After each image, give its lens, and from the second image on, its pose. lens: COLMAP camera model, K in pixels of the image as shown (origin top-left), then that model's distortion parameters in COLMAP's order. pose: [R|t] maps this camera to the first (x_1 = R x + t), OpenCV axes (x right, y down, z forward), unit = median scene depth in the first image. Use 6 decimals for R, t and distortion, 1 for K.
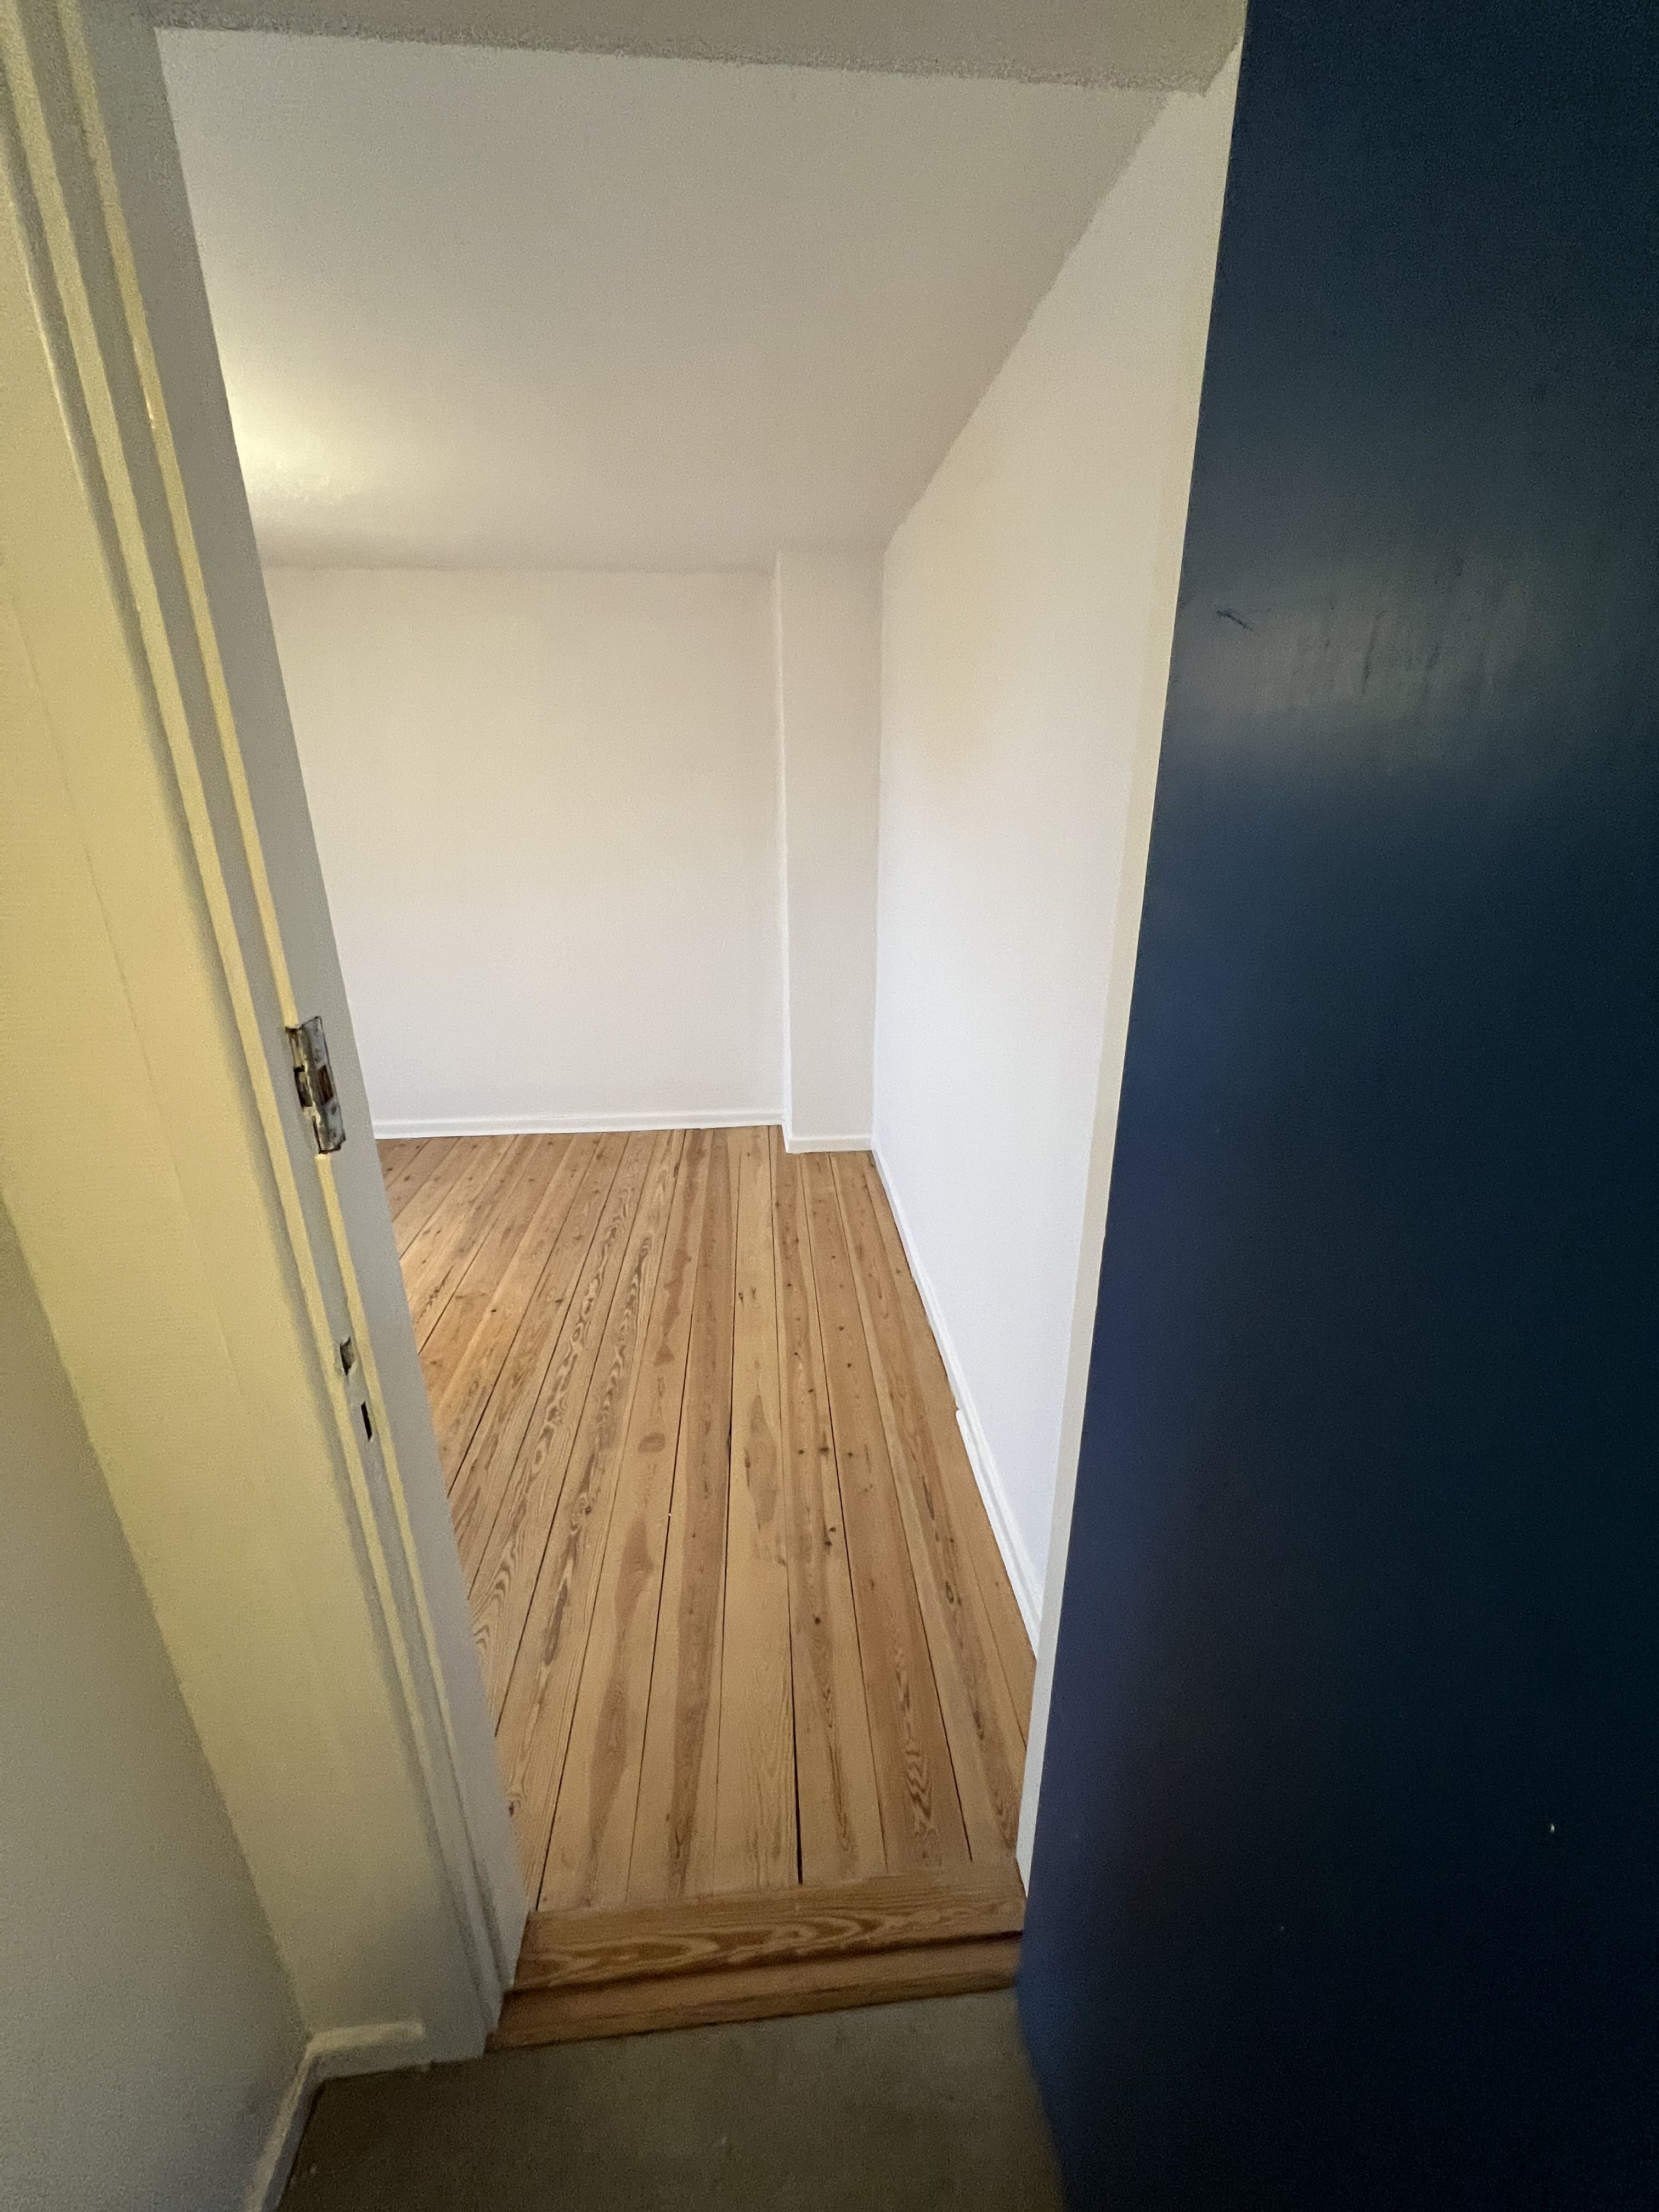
lens RADIAL K [[885.5, 0, 831.9], [0, 885.5, 1094.9], [0, 0, 1]] dist [-0.002183, -0.000158]
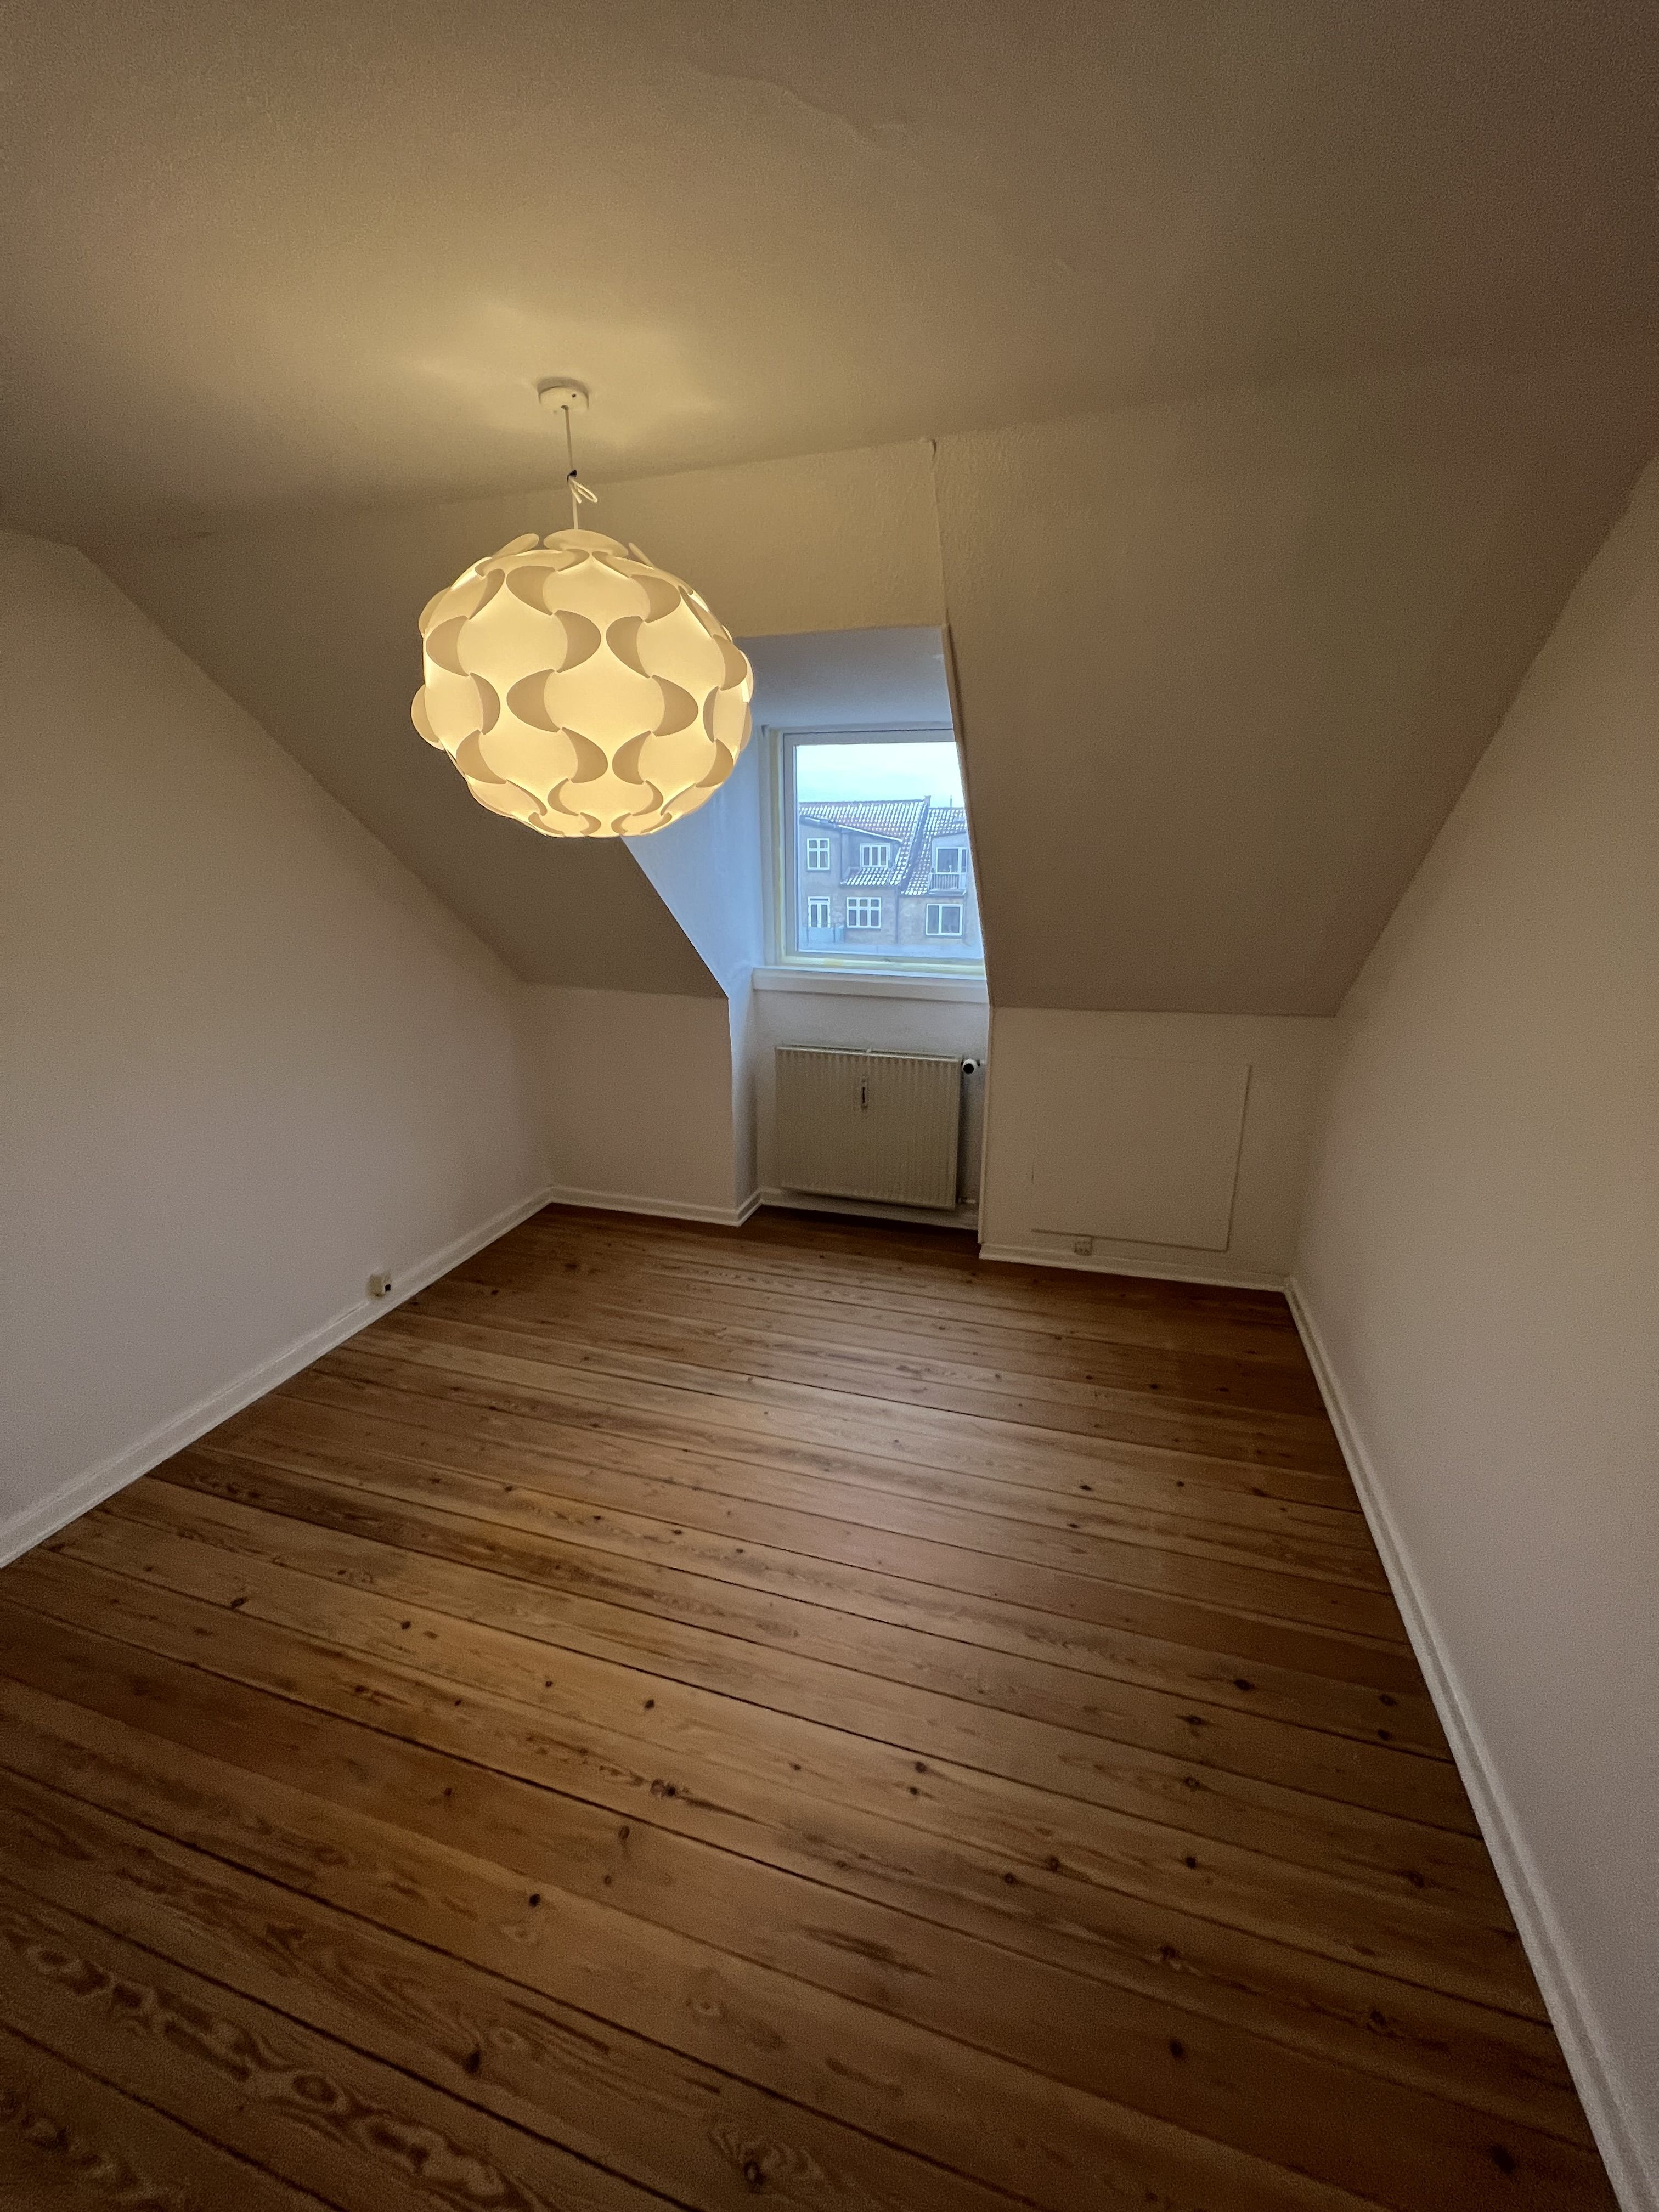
lens RADIAL K [[882.2, 0, 833.5], [0, 882.2, 1101.6], [0, 0, 1]] dist [-0.000365, -0.000192]
pose [[-0.374707, 0.269346, -0.887157, -0.114199], [-0.304378, 0.868099, 0.392119, -0.402114], [0.875756, 0.416961, -0.243300, 1.054899]]
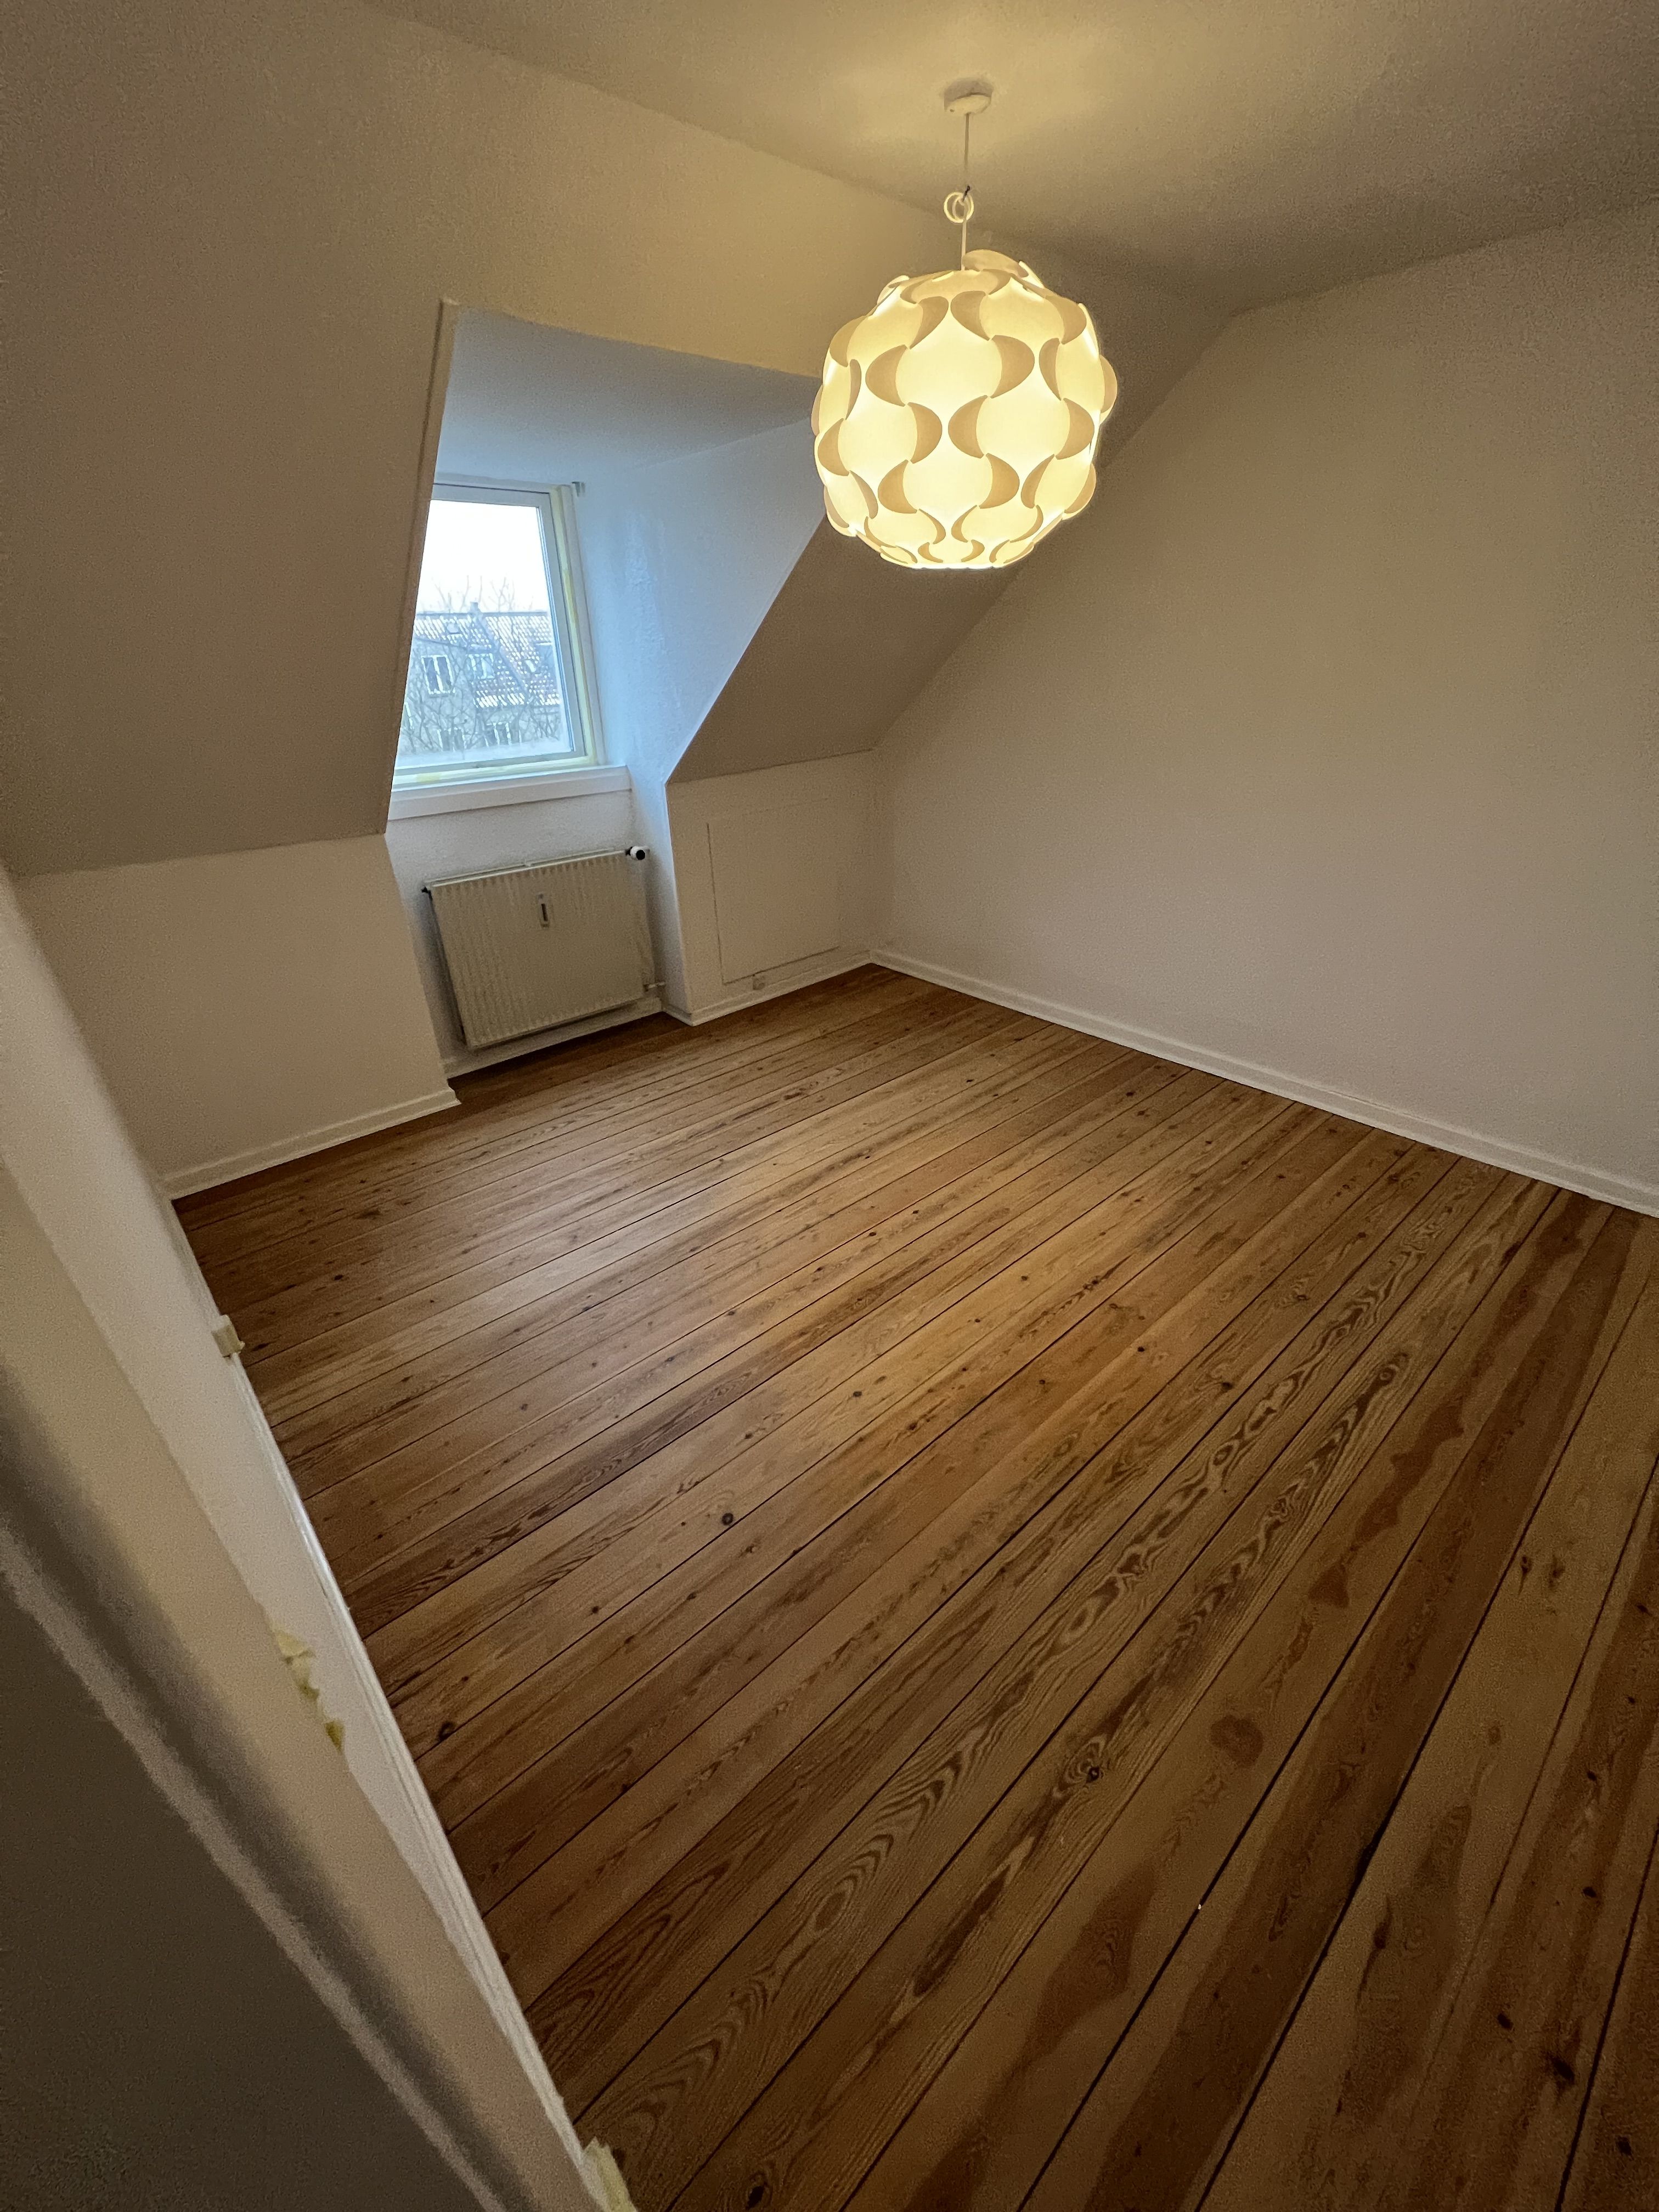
lens RADIAL K [[882.2, 0, 836.4], [0, 882.2, 1101.7], [0, 0, 1]] dist [-0.000365, -0.000192]
pose [[0.599737, 0.358082, -0.715607, -0.069496], [-0.238393, 0.933634, 0.267388, -0.094354], [0.763862, 0.010233, 0.645299, 0.297400]]
